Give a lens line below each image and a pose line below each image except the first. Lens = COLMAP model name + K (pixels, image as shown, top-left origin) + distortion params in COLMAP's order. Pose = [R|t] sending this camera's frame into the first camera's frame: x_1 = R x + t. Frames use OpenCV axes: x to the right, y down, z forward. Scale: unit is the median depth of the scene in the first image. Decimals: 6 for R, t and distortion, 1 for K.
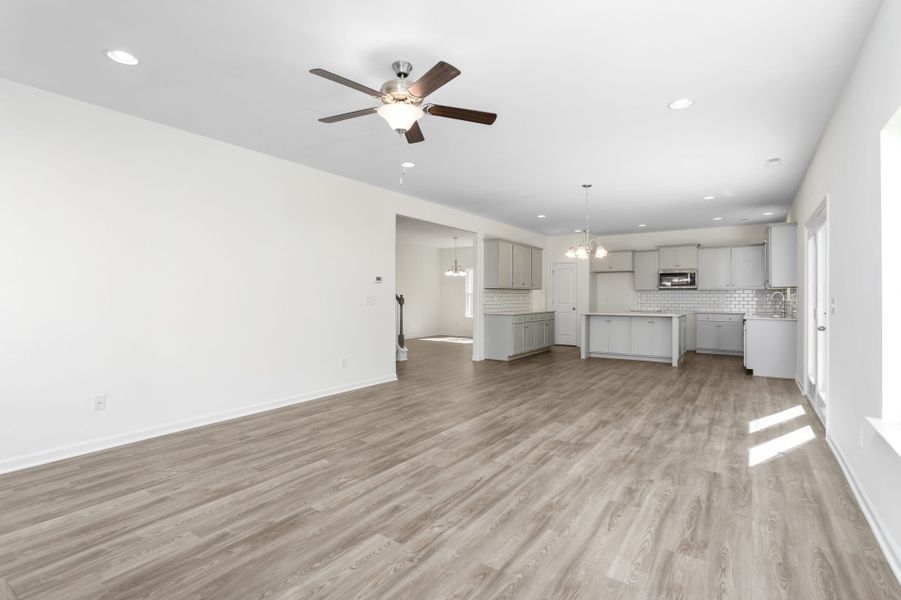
lens RADIAL K [[444.7, 0, 449.5], [0, 444.7, 298.9], [0, 0, 1]] dist [-0.002295, -0.000925]
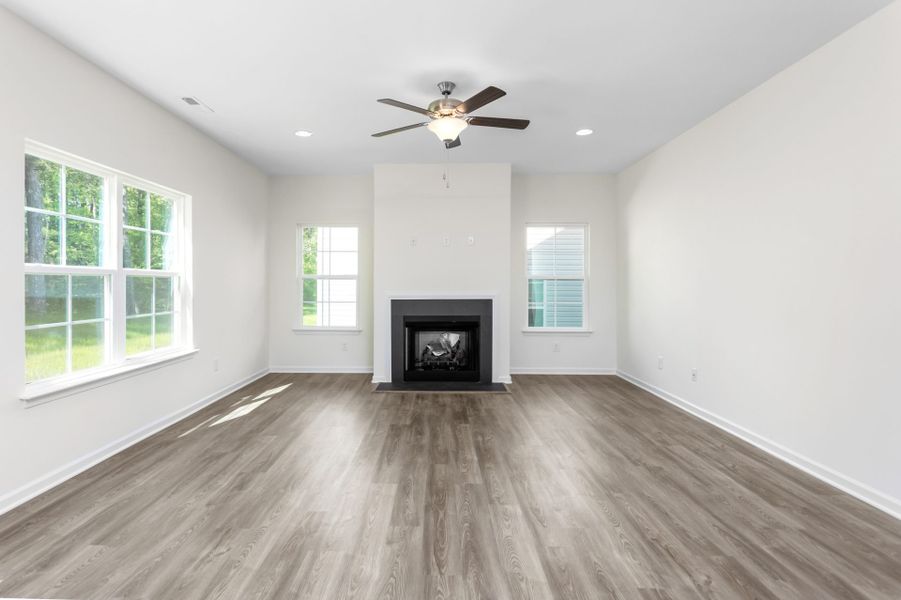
lens RADIAL K [[451.1, 0, 413.9], [0, 451.1, 280.5], [0, 0, 1]] dist [-0.003630, 0.000851]
pose [[-0.849056, -0.004276, -0.528285, 0.530231], [-0.003382, 0.999991, -0.002658, -0.012994], [0.528292, -0.000470, -0.849063, 1.772919]]
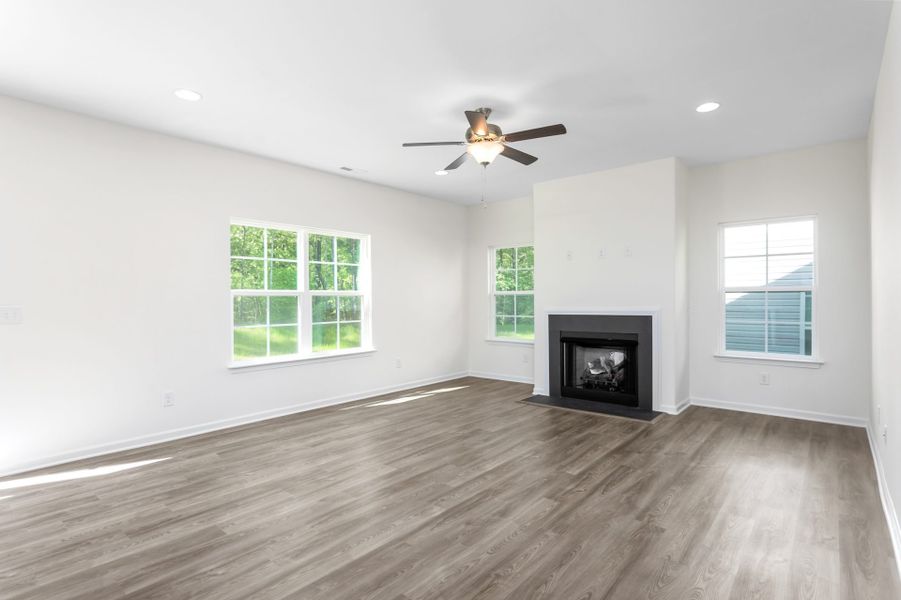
lens RADIAL K [[435.2, 0, 447.9], [0, 435.2, 296.1], [0, 0, 1]] dist [-0.003268, 0.000335]
pose [[-0.994898, 0.008830, 0.100500, -0.115368], [0.008553, 0.999958, -0.003191, -0.013985], [-0.100524, -0.002316, -0.994932, 1.993719]]
